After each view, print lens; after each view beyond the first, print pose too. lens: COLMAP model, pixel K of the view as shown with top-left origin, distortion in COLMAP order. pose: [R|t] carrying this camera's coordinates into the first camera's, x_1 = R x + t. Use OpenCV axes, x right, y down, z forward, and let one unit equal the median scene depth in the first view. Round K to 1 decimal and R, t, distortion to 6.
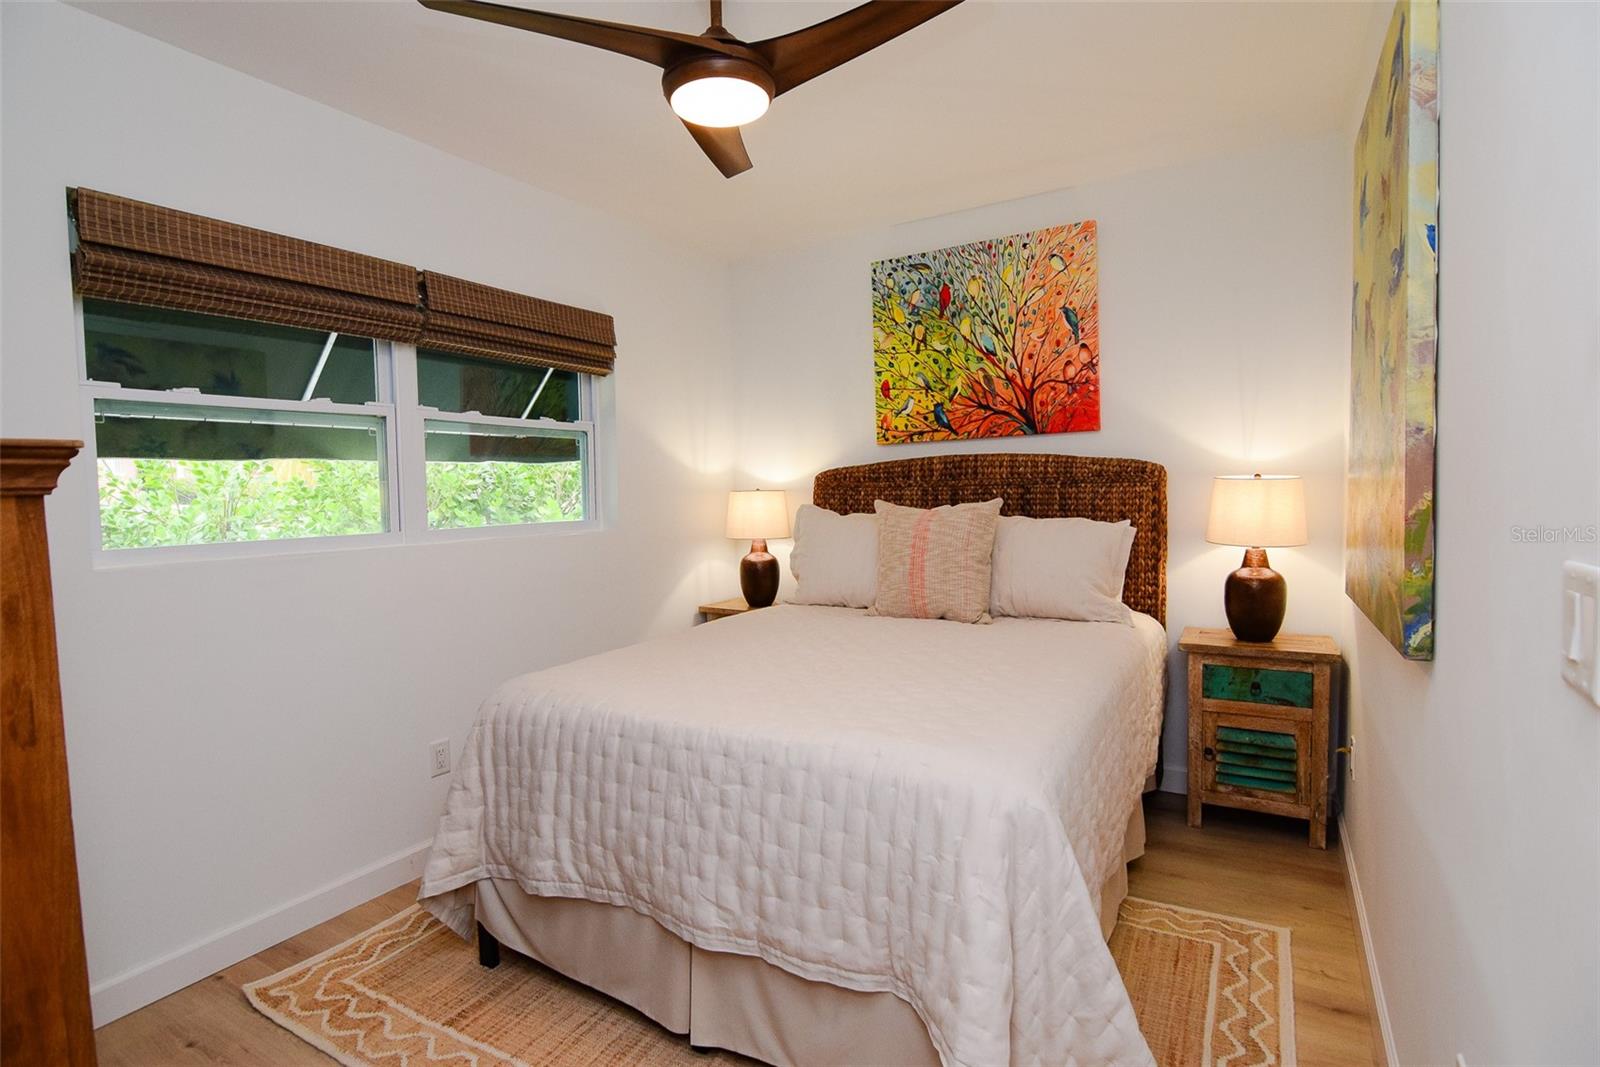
lens RADIAL K [[796.1, 0, 800.0], [0, 796.1, 533.5], [0, 0, 1]] dist [-0.001230, -0.019503]
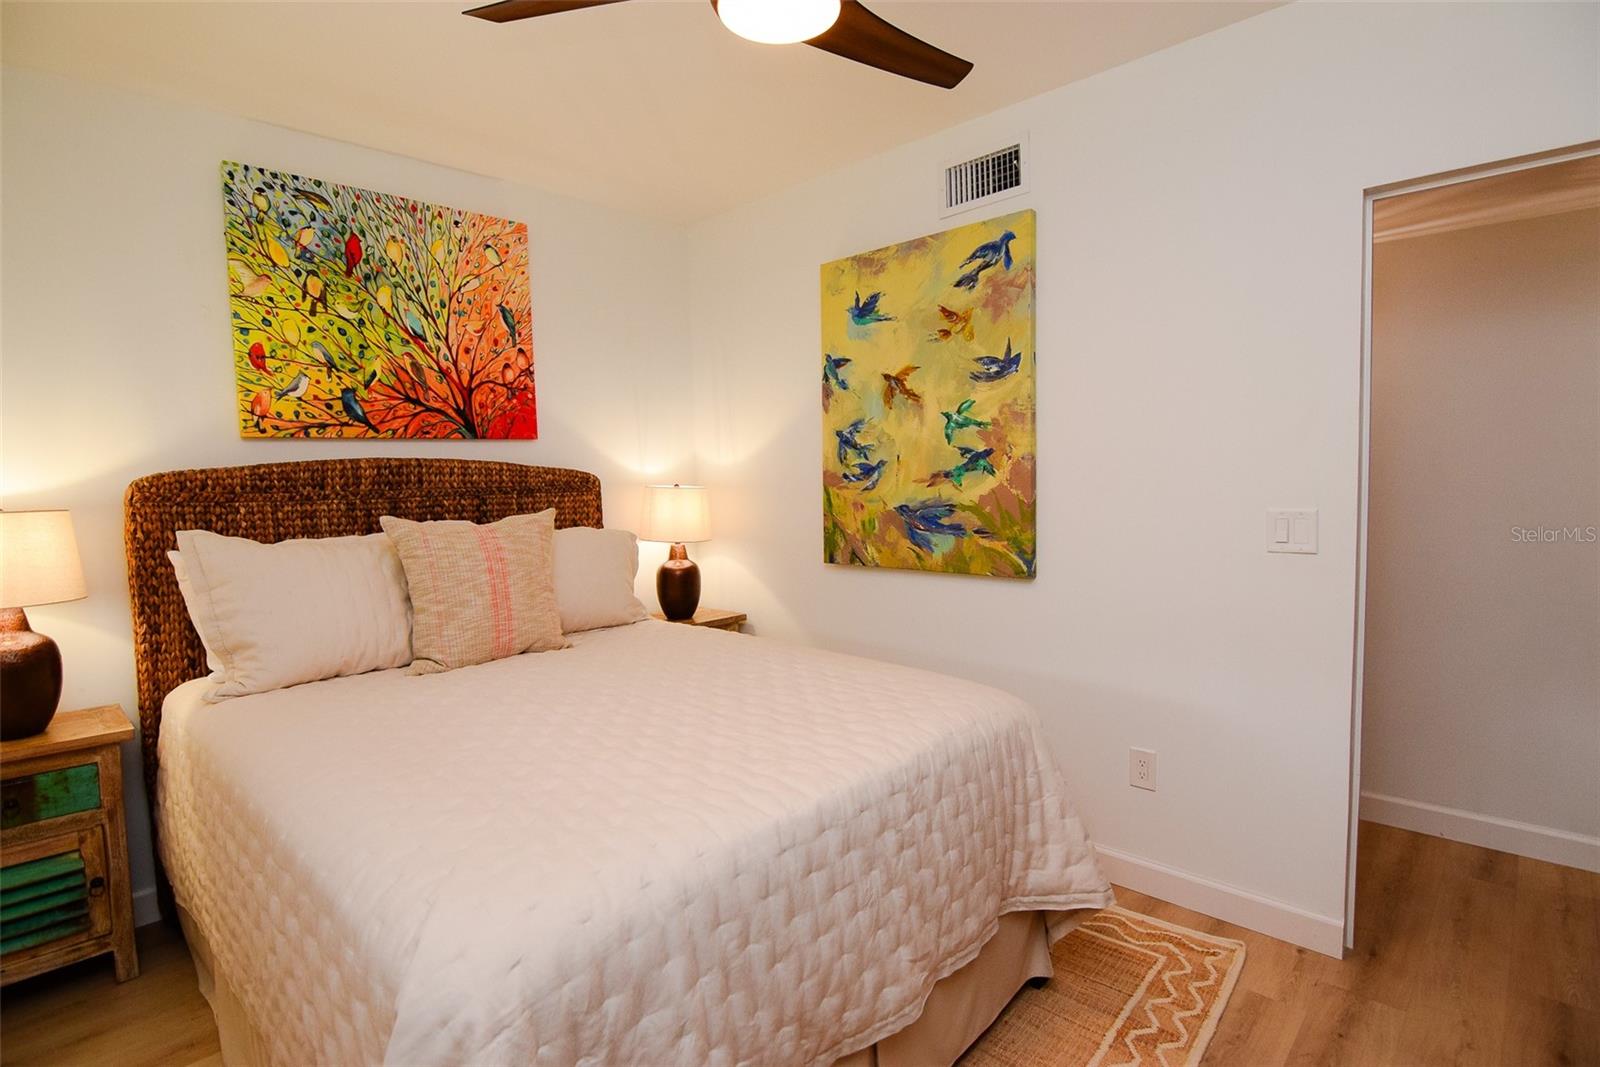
lens RADIAL K [[796.1, 0, 800.0], [0, 796.1, 533.5], [0, 0, 1]] dist [-0.001230, -0.019503]
pose [[0.210329, -0.051442, 0.976276, -0.491861], [0.072369, 0.996694, 0.036927, -0.024389], [-0.974949, 0.062885, 0.213356, 0.446351]]
